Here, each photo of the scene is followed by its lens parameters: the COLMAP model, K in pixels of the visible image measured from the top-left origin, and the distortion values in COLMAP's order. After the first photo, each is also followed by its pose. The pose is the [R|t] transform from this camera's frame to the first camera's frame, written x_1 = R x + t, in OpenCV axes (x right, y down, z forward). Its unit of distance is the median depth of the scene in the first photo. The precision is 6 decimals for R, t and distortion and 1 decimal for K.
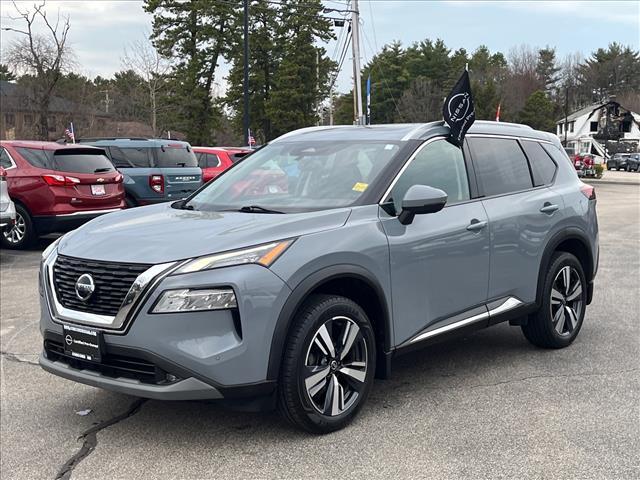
lens RADIAL K [[898.7, 0, 320.2], [0, 898.7, 242.8], [0, 0, 1]] dist [0.042139, 0.000000]
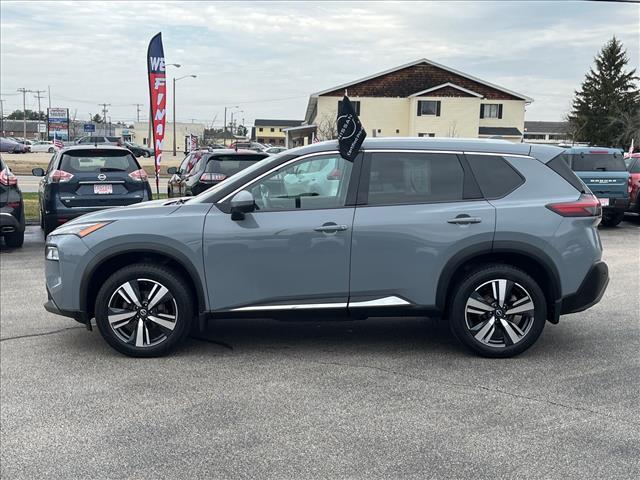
lens RADIAL K [[703.0, 0, 318.9], [0, 703.0, 237.2], [0, 0, 1]] dist [0.065714, 0.000000]
pose [[0.663854, 0.093290, -0.742020, 0.849110], [-0.081208, 0.995315, 0.052481, -0.054095], [0.743440, 0.025418, 0.668320, 0.373038]]
